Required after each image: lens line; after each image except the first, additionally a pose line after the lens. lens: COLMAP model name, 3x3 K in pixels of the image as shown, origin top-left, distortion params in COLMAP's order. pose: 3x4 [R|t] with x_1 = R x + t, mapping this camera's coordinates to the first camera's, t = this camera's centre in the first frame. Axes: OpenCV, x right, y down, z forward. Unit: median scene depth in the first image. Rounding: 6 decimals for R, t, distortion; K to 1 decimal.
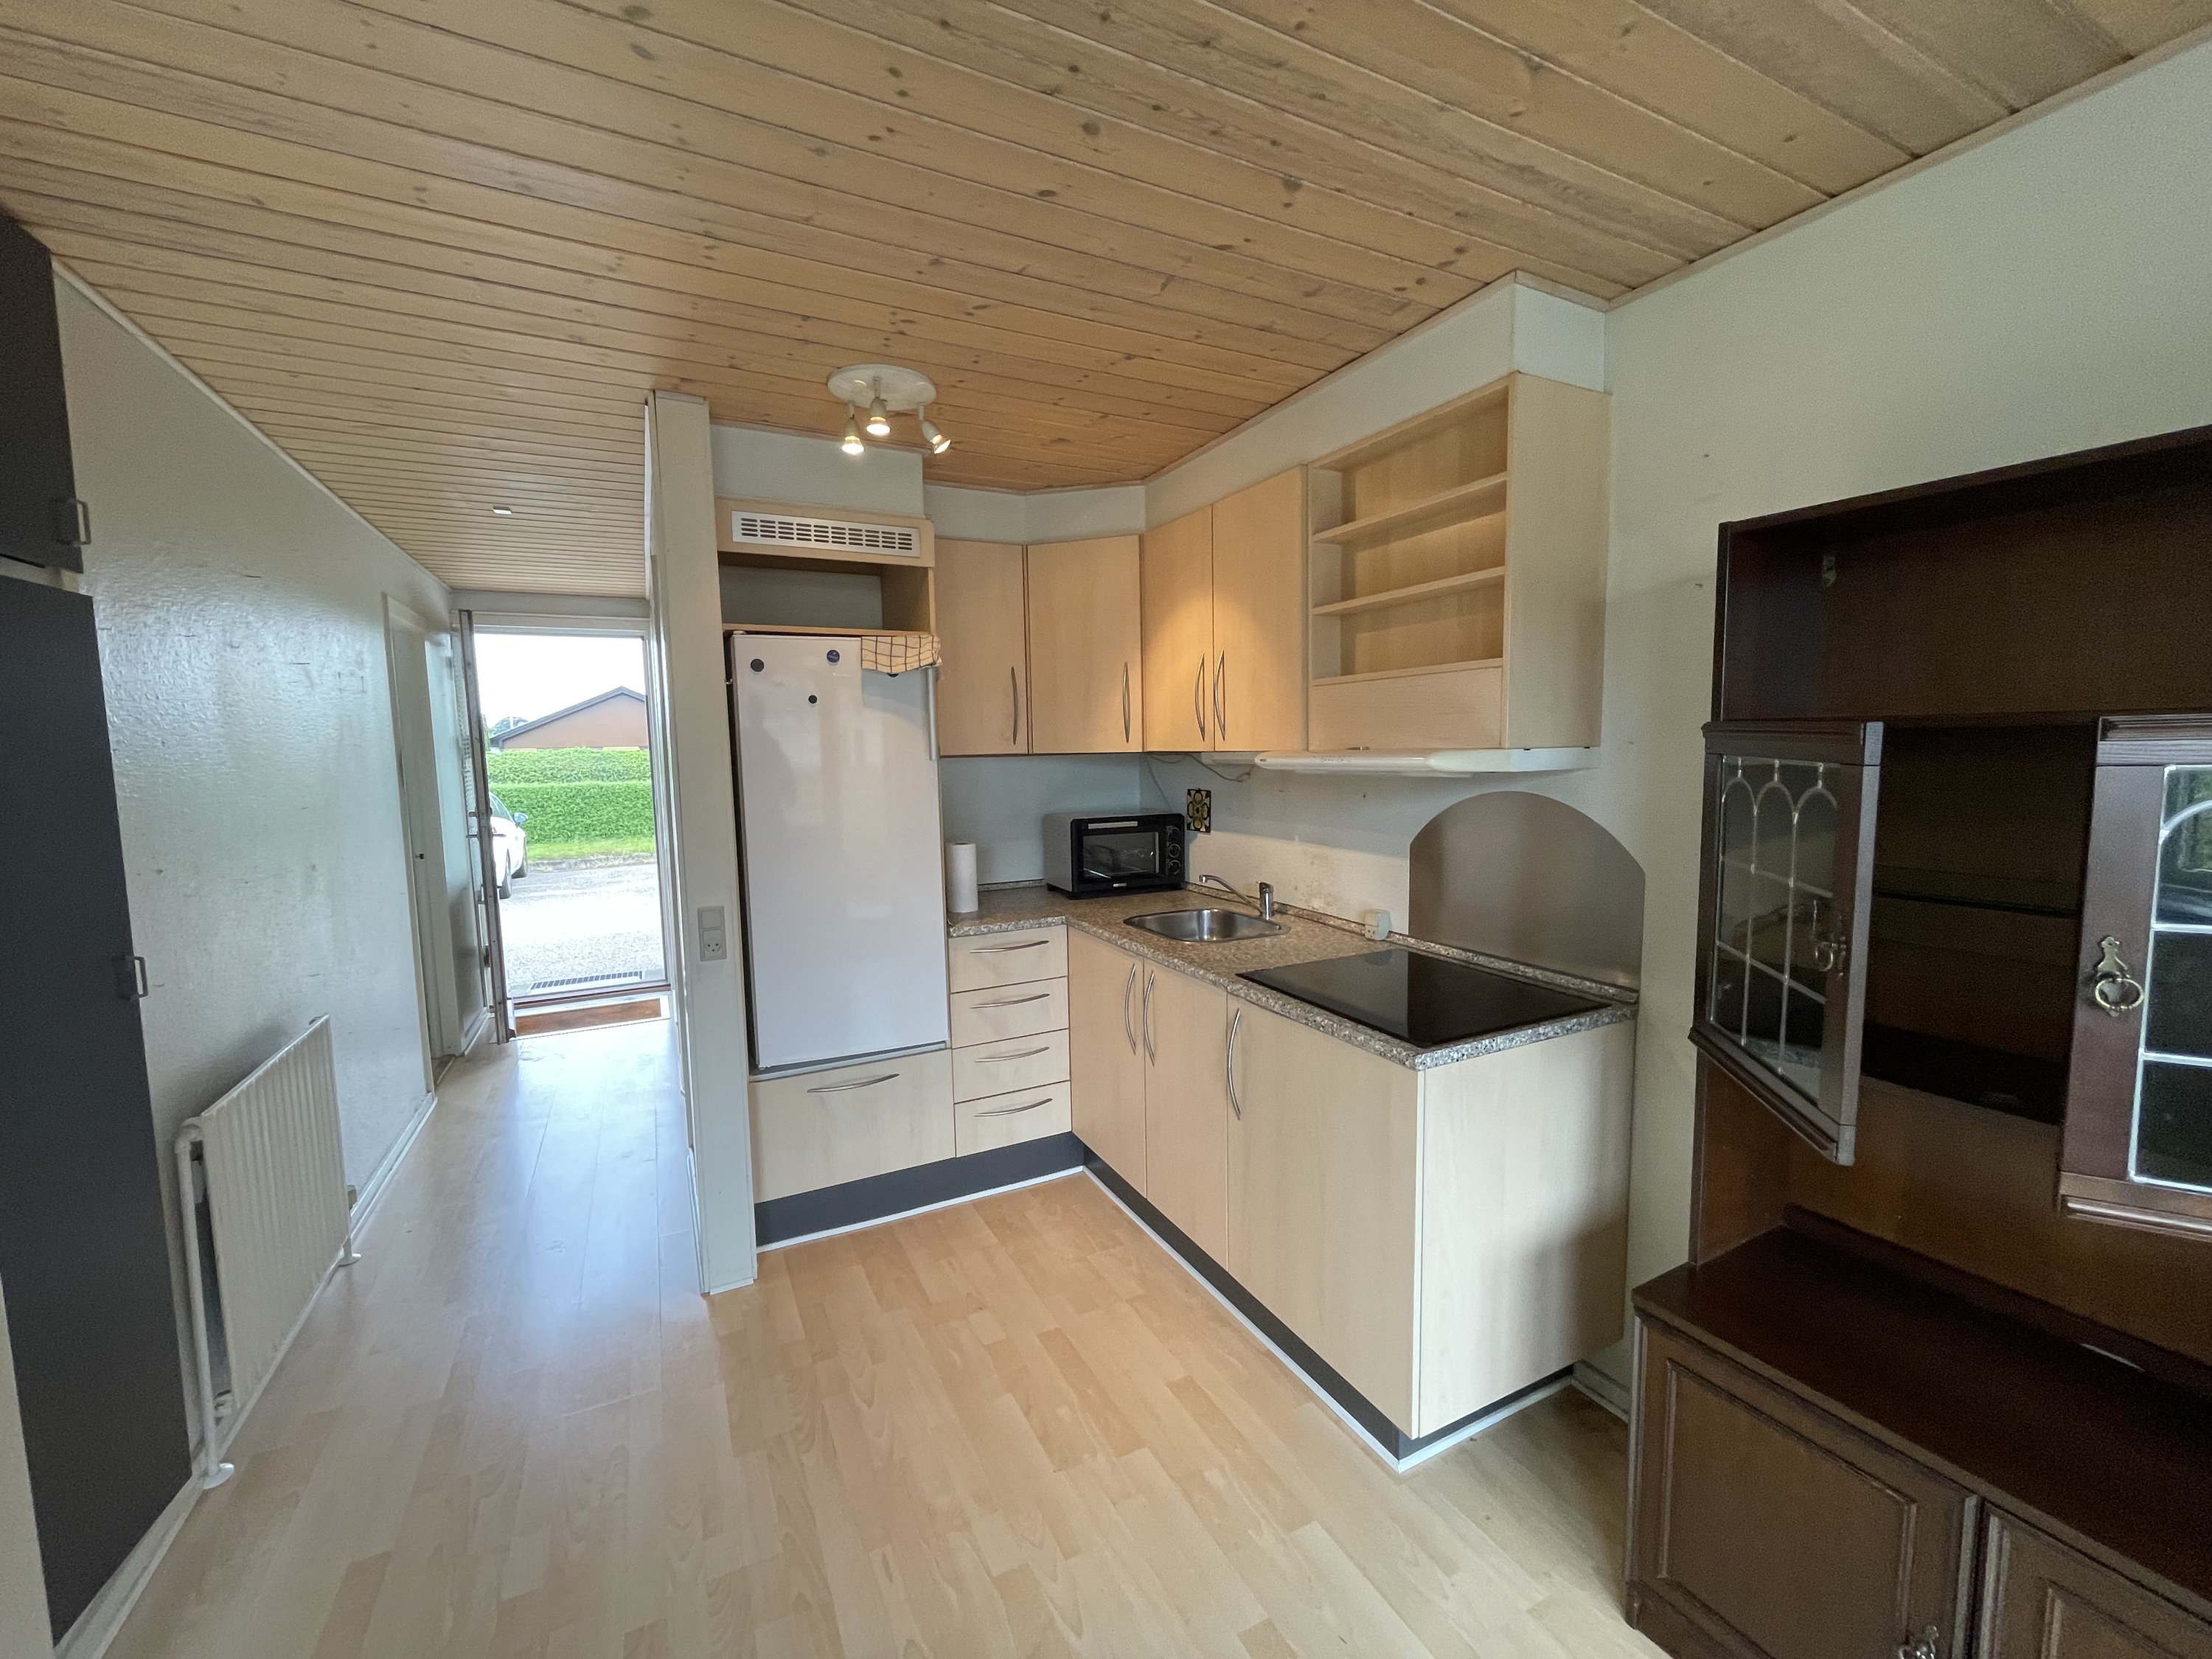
lens RADIAL K [[900.4, 0, 1106.1], [0, 900.4, 831.2], [0, 0, 1]] dist [-0.001552, 0.000224]
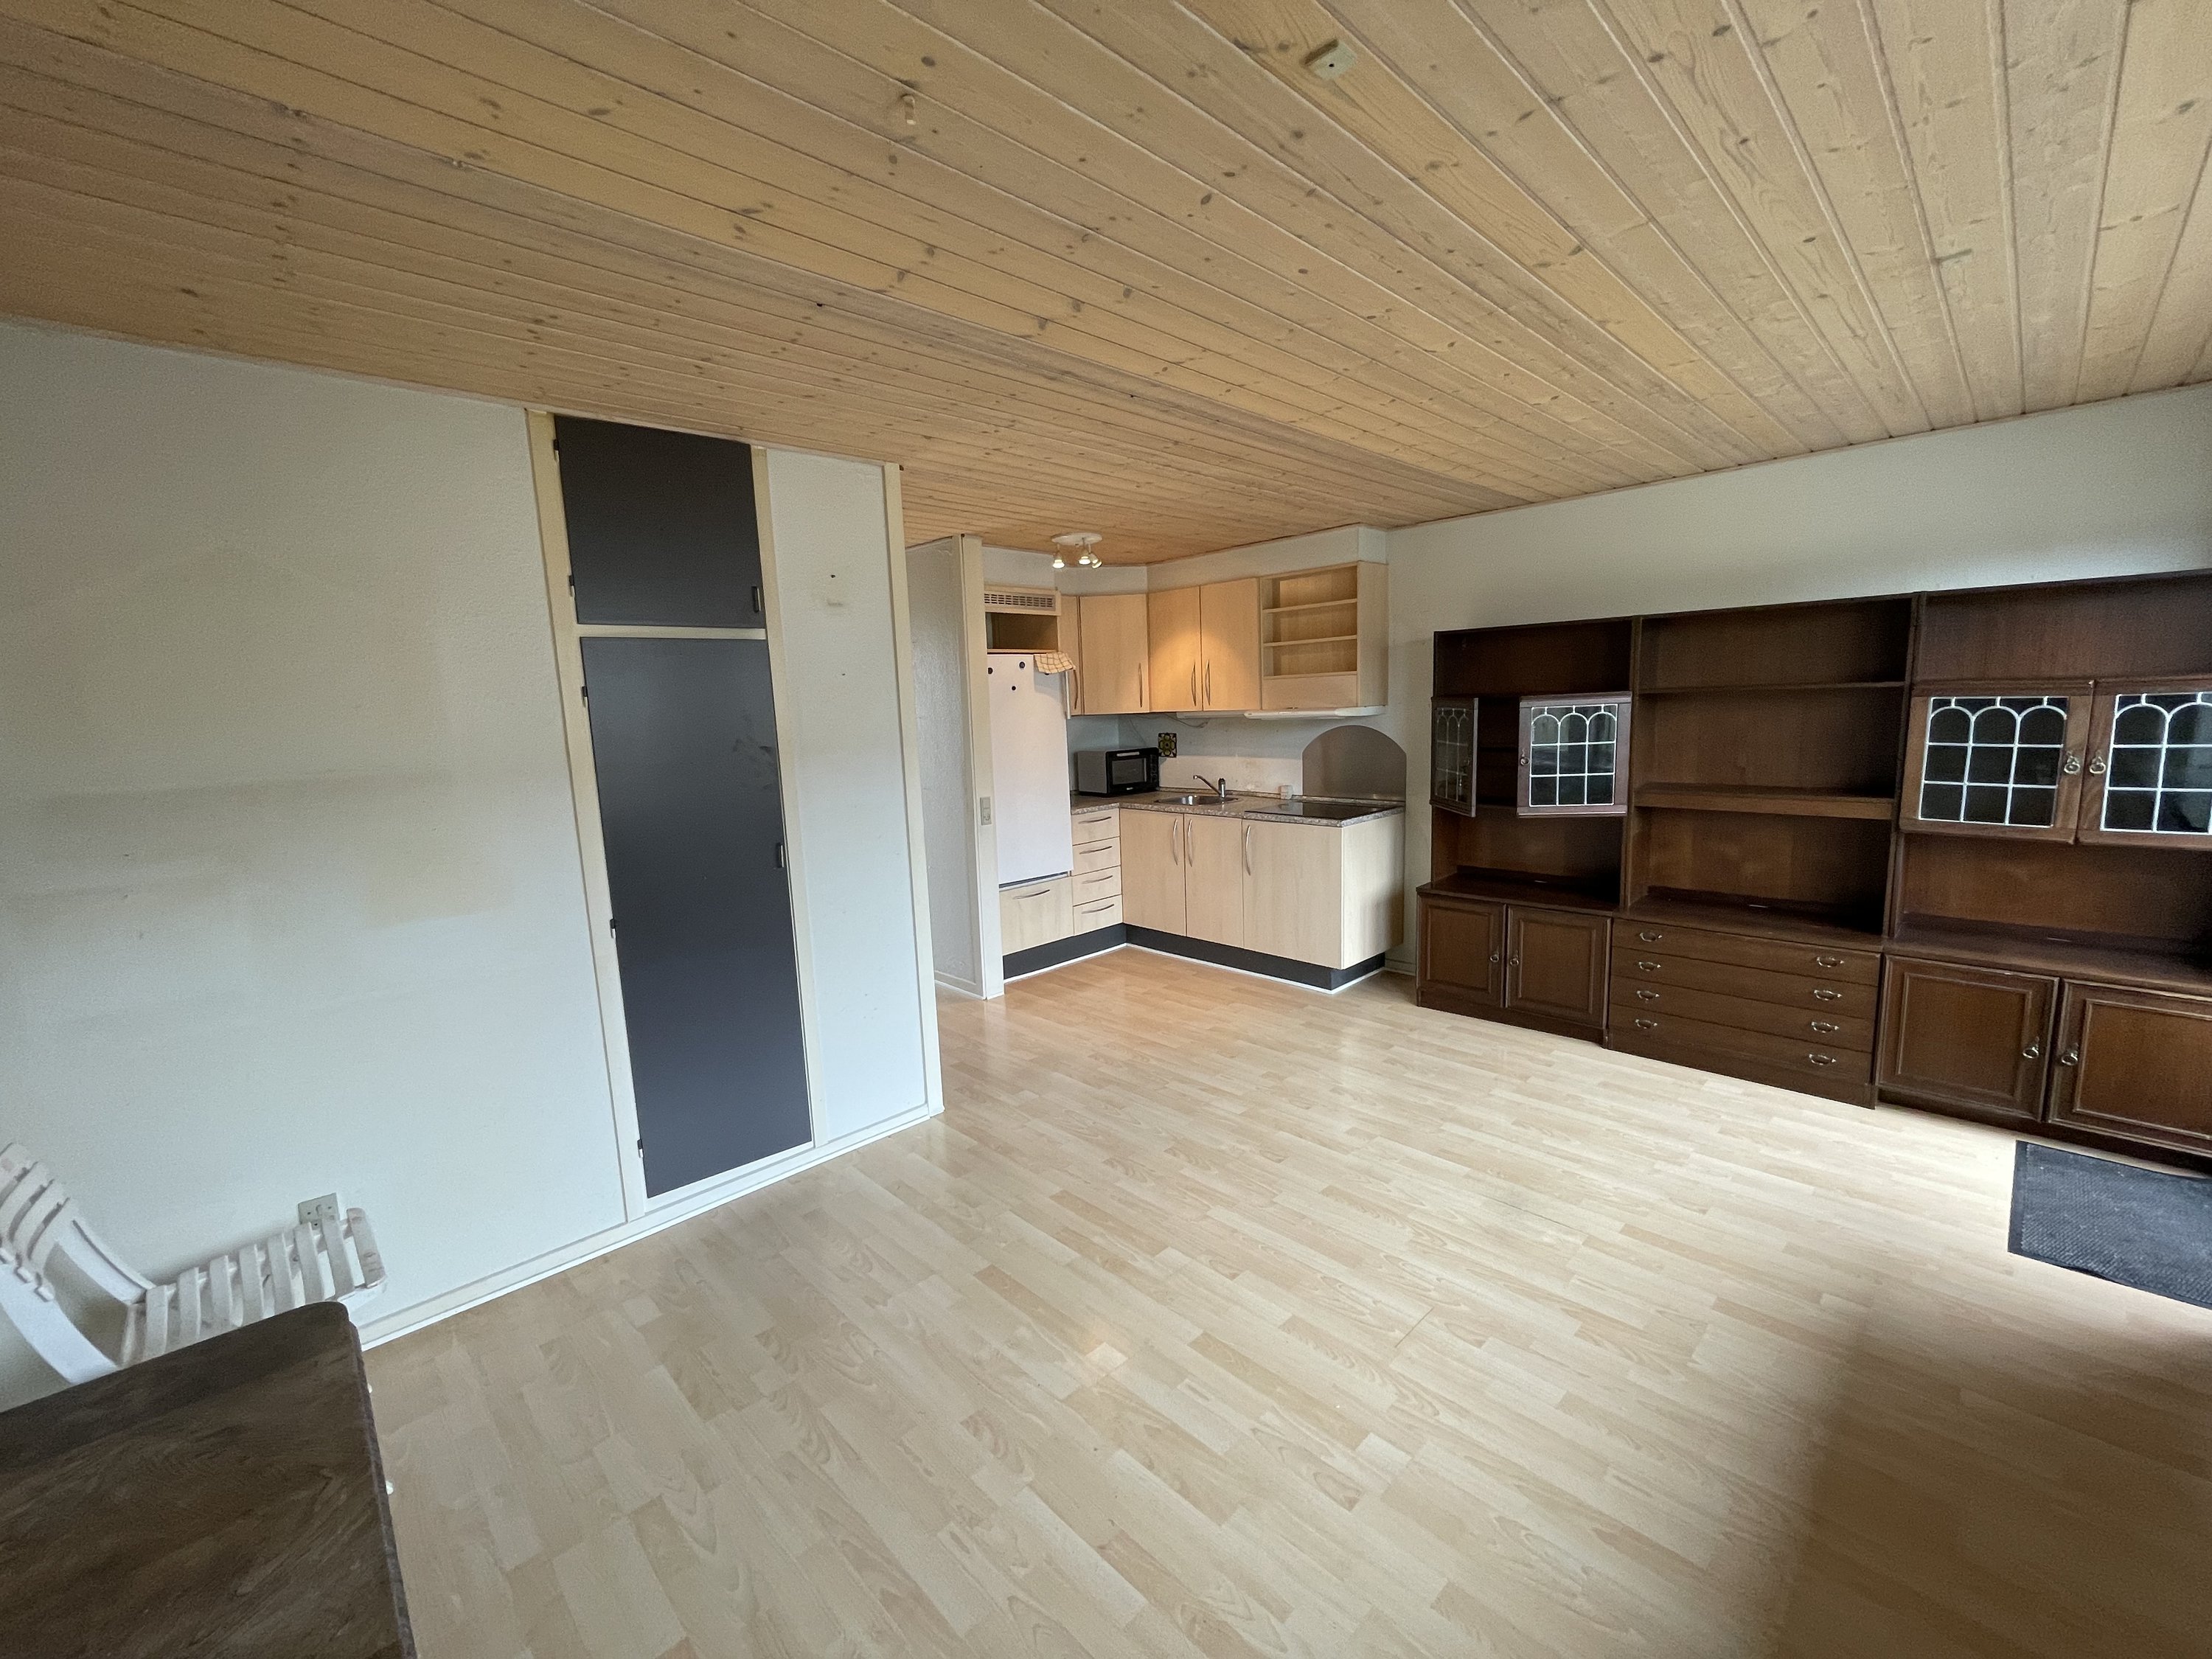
lens RADIAL K [[900.4, 0, 1106.1], [0, 900.4, 831.2], [0, 0, 1]] dist [-0.001552, 0.000224]
pose [[0.955483, -0.060518, 0.288772, -0.755563], [0.048776, 0.997670, 0.047696, 0.078061], [-0.290986, -0.031488, 0.956209, -0.939208]]
